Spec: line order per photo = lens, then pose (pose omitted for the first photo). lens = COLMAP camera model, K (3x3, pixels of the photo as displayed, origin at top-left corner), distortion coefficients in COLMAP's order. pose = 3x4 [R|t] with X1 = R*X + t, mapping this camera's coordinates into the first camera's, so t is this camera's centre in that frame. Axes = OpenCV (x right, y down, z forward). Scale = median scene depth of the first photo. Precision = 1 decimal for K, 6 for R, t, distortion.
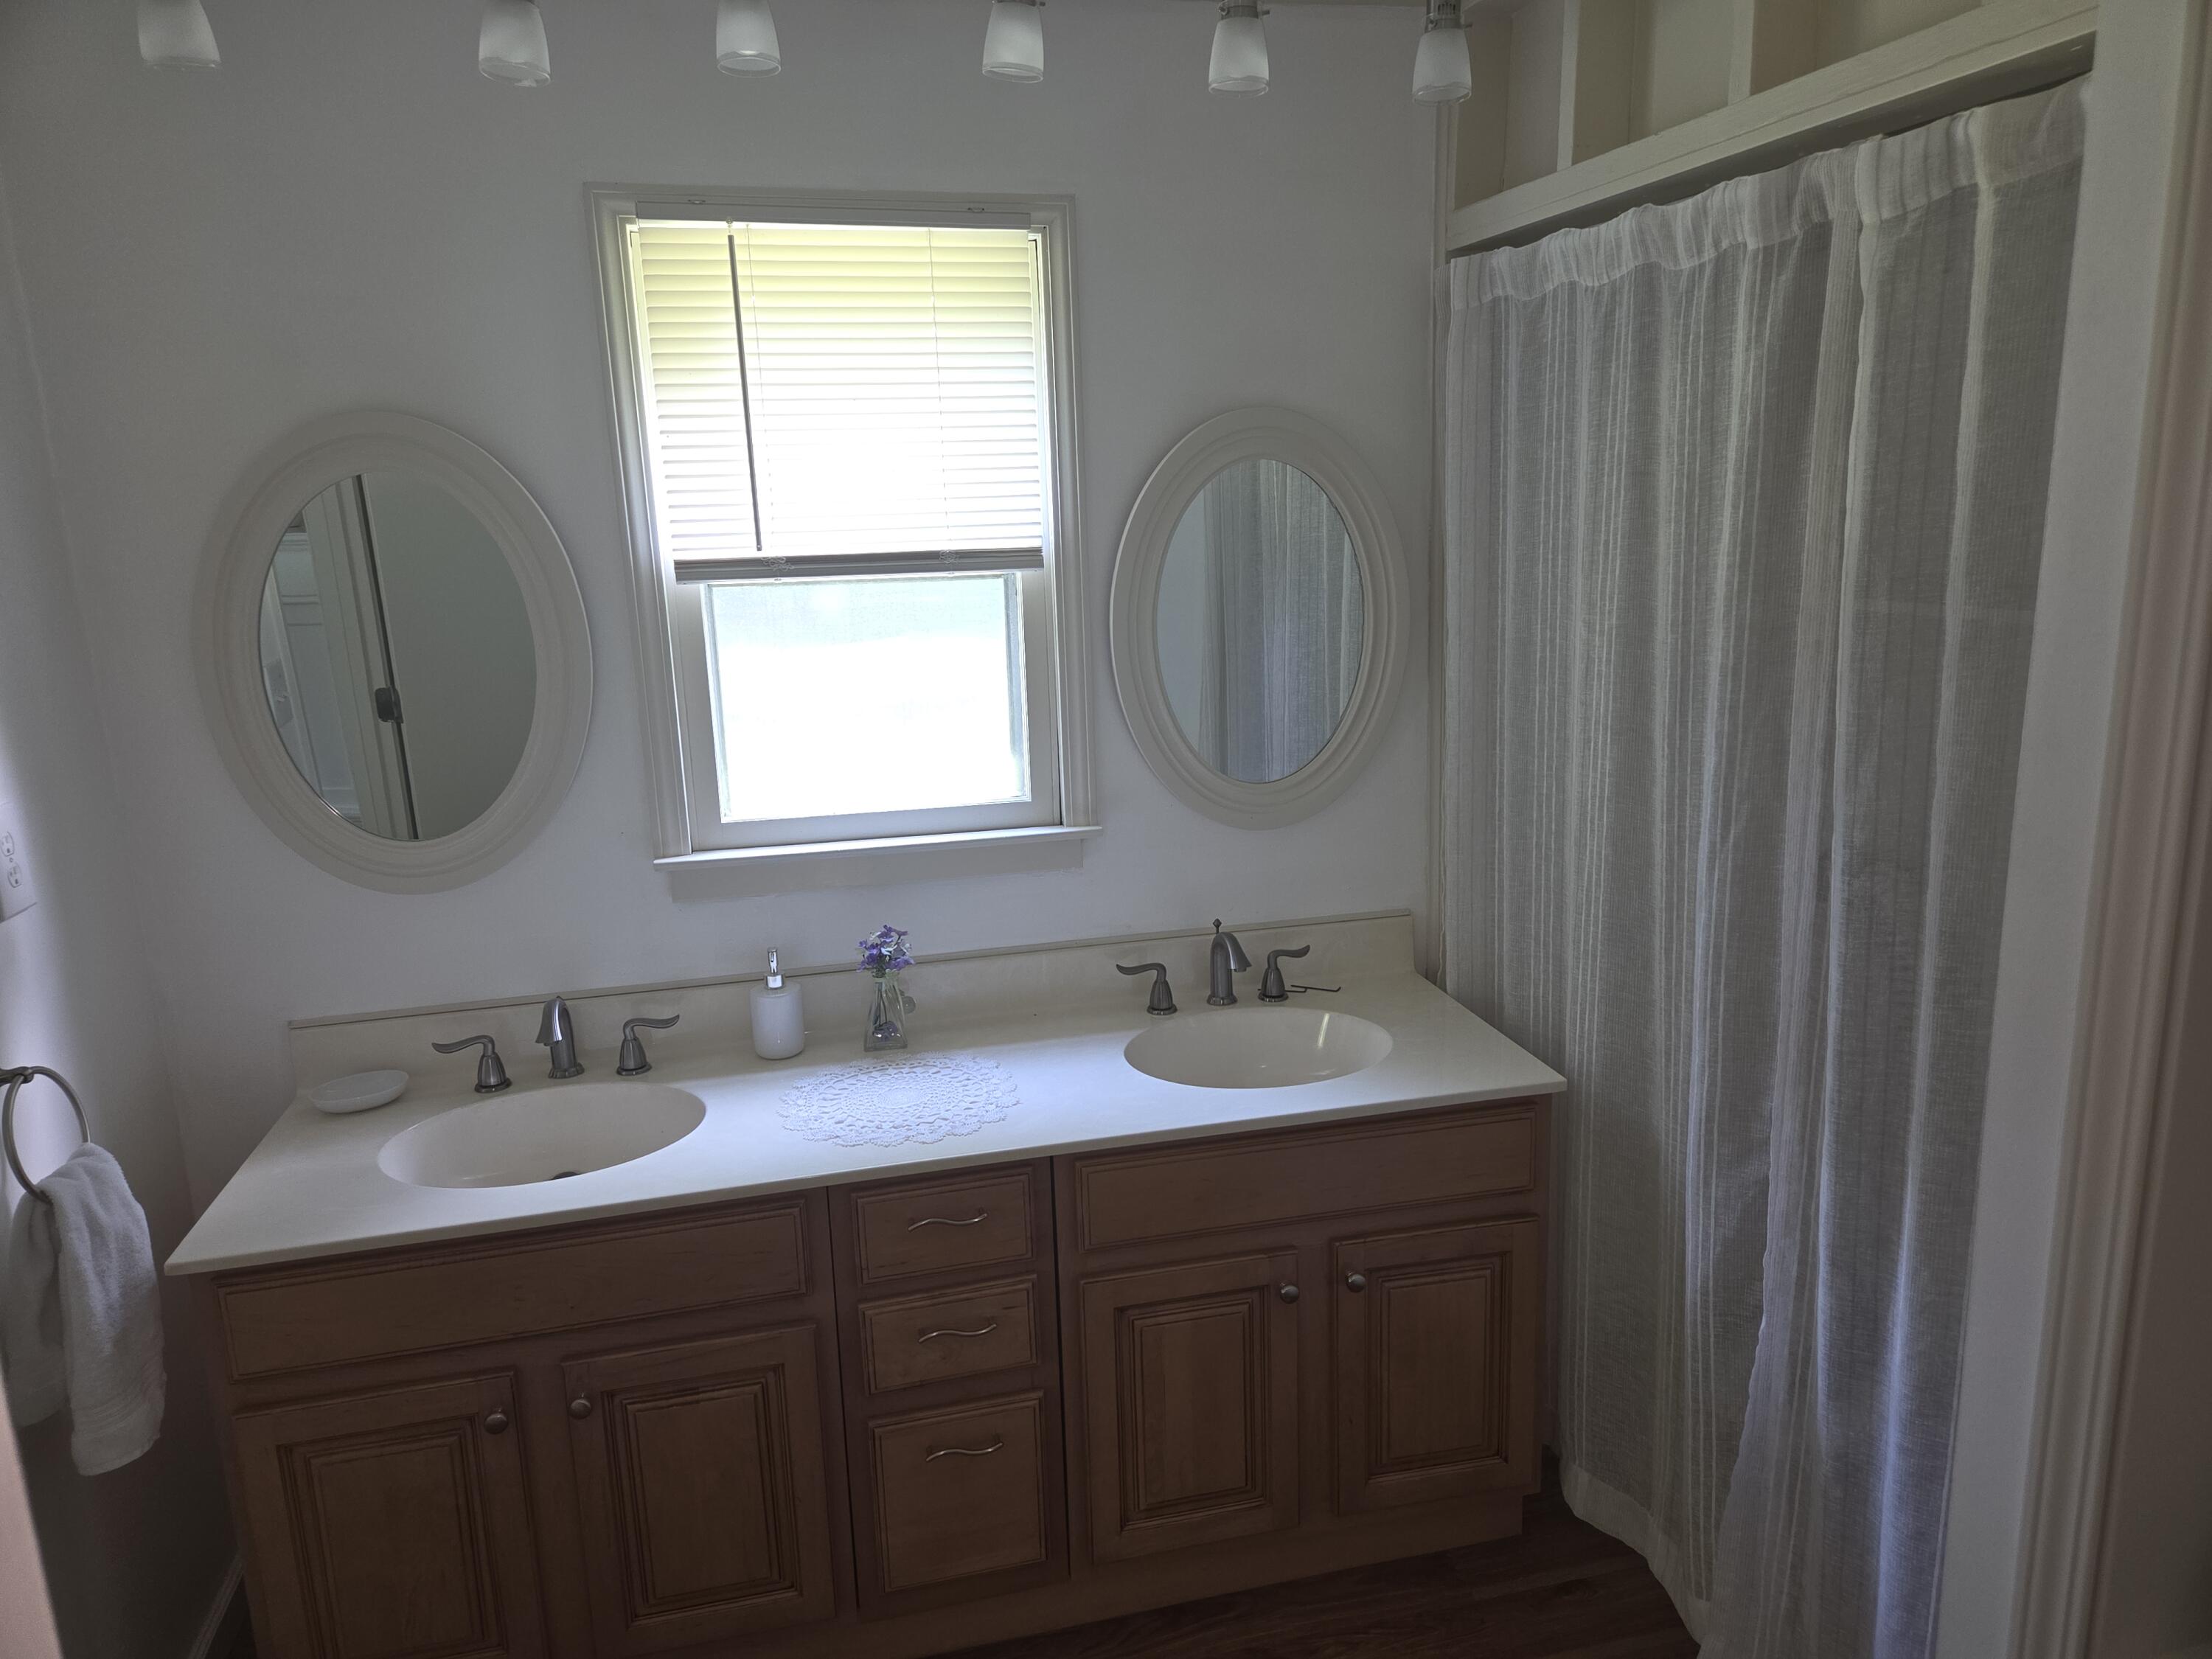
lens RADIAL K [[1479.7, 0, 1110.3], [0, 1479.7, 834.0], [0, 0, 1]] dist [0.081788, -0.084710]
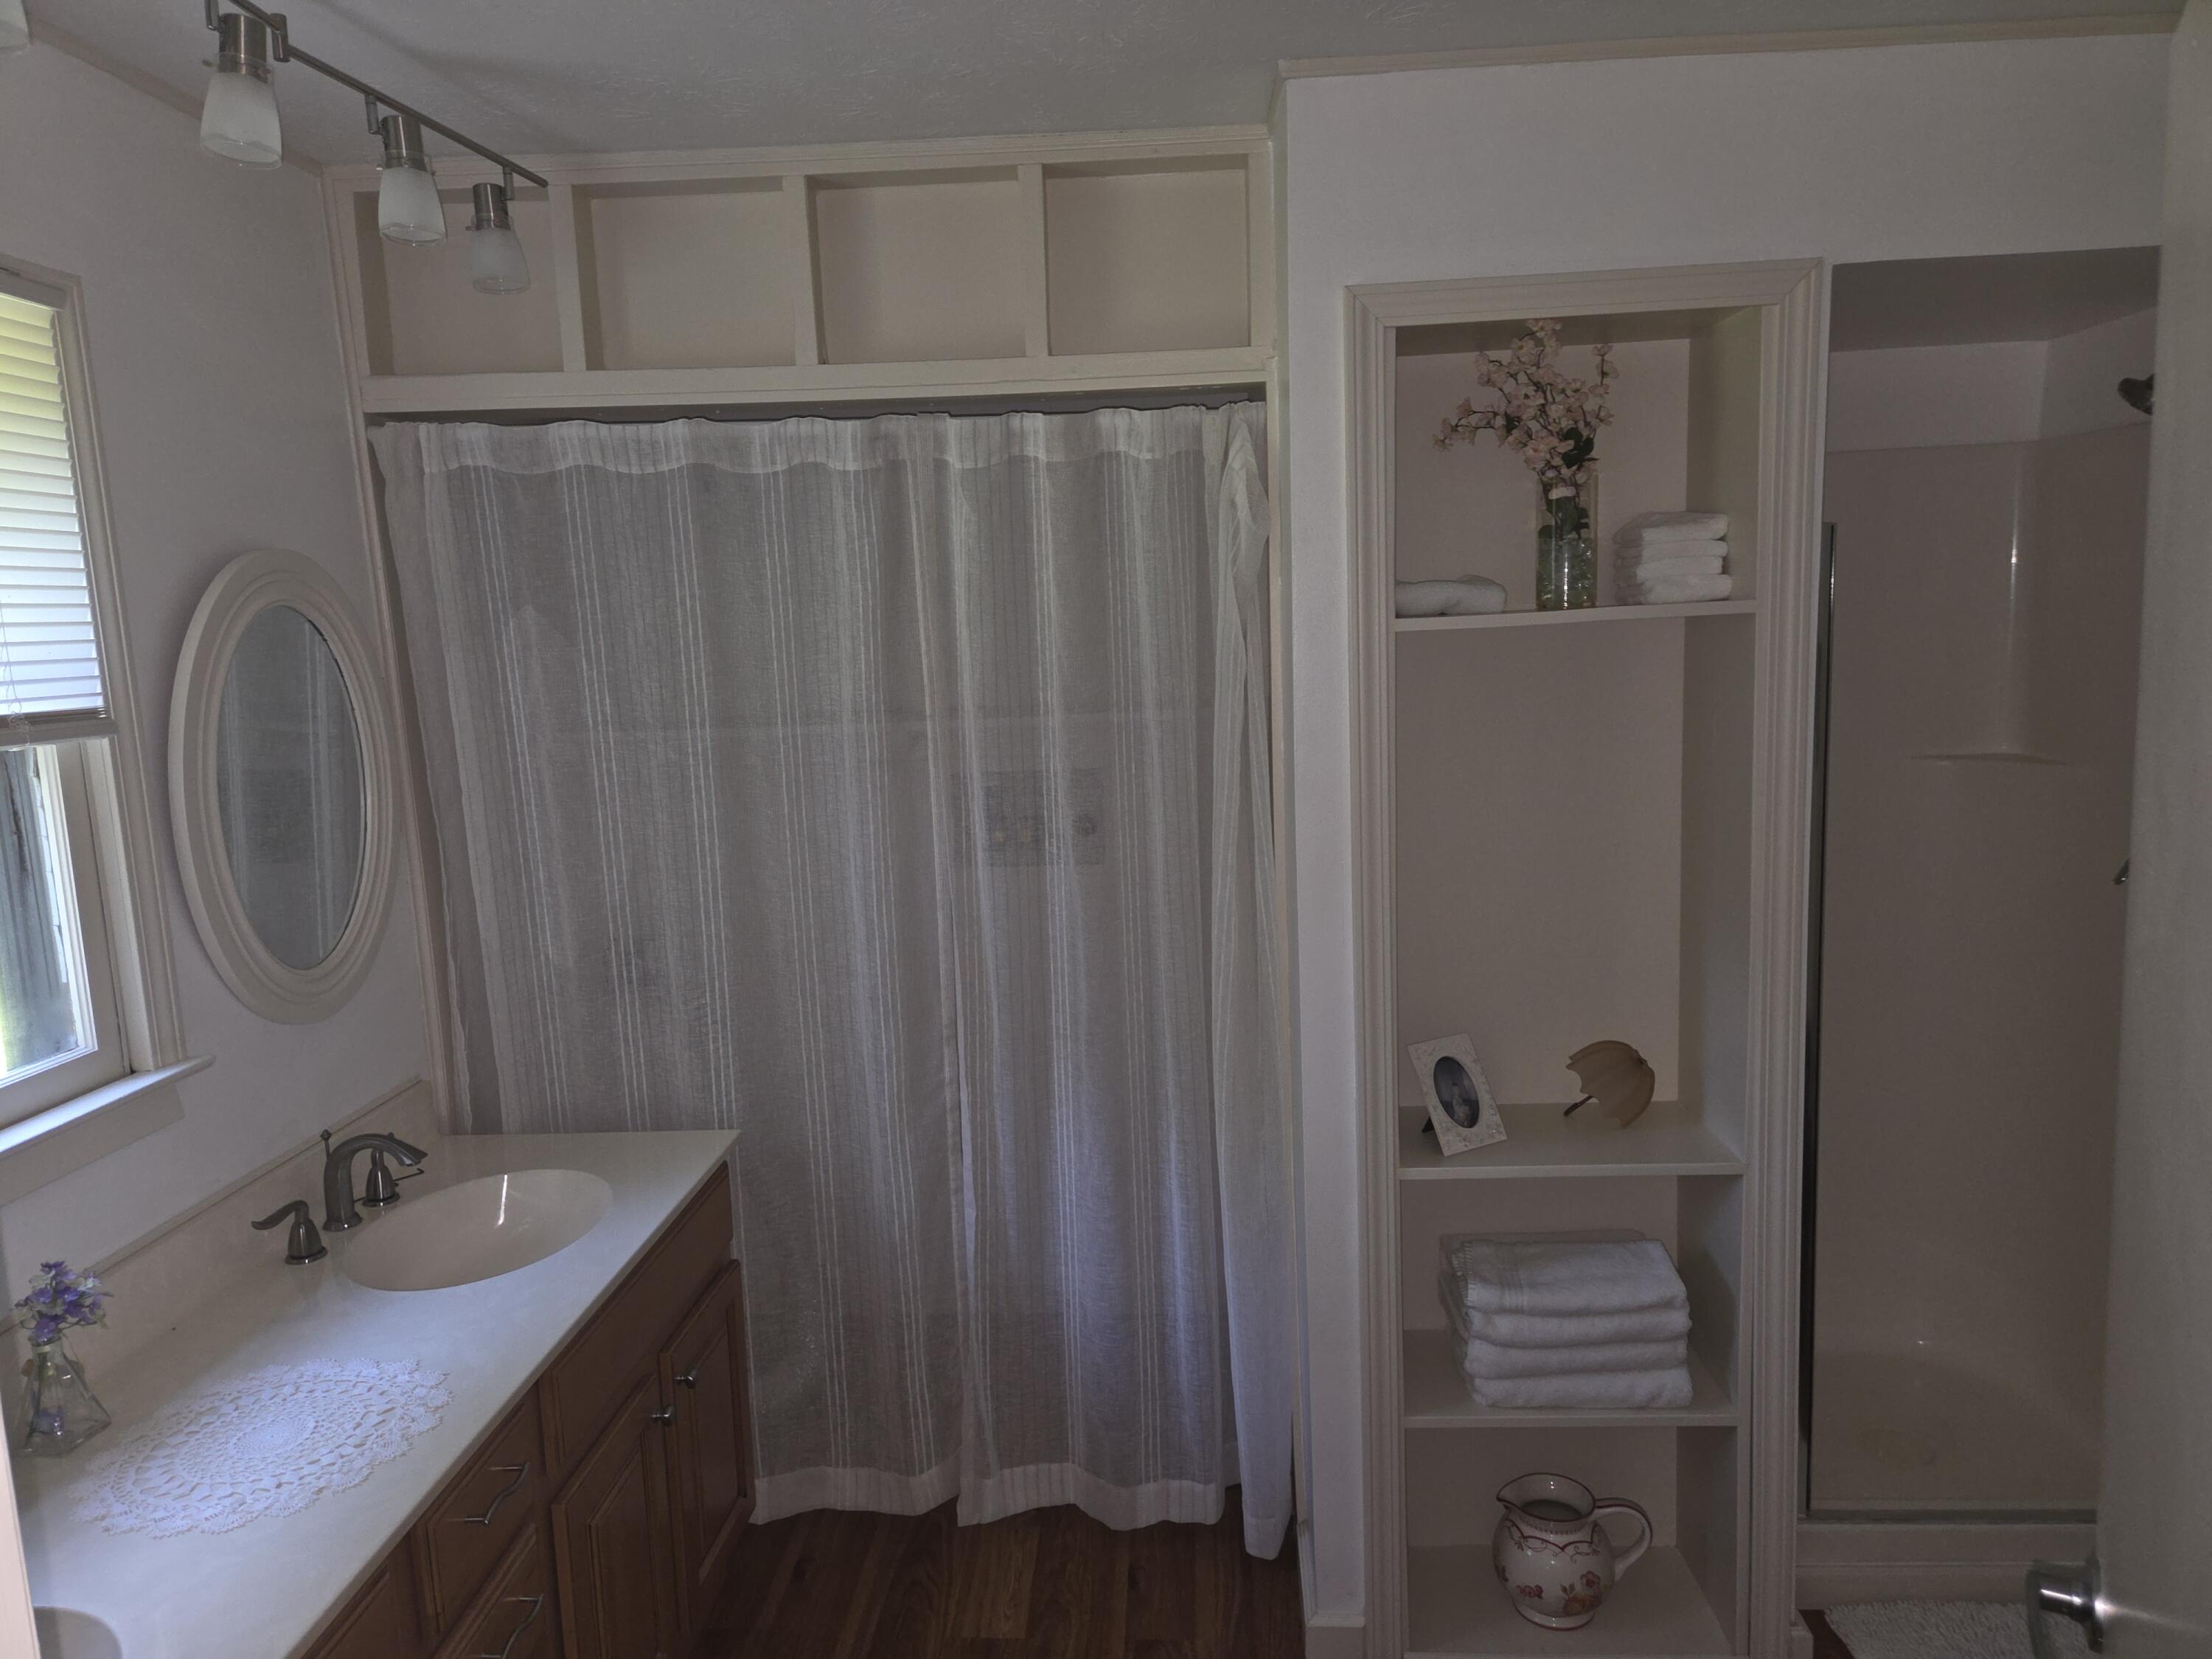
lens RADIAL K [[1479.7, 0, 1110.3], [0, 1479.7, 834.0], [0, 0, 1]] dist [0.081788, -0.084710]
pose [[0.270768, -0.115307, 0.955714, -0.708897], [0.242008, 0.969069, 0.048354, -0.047000], [-0.931728, 0.218197, 0.290298, 0.337684]]
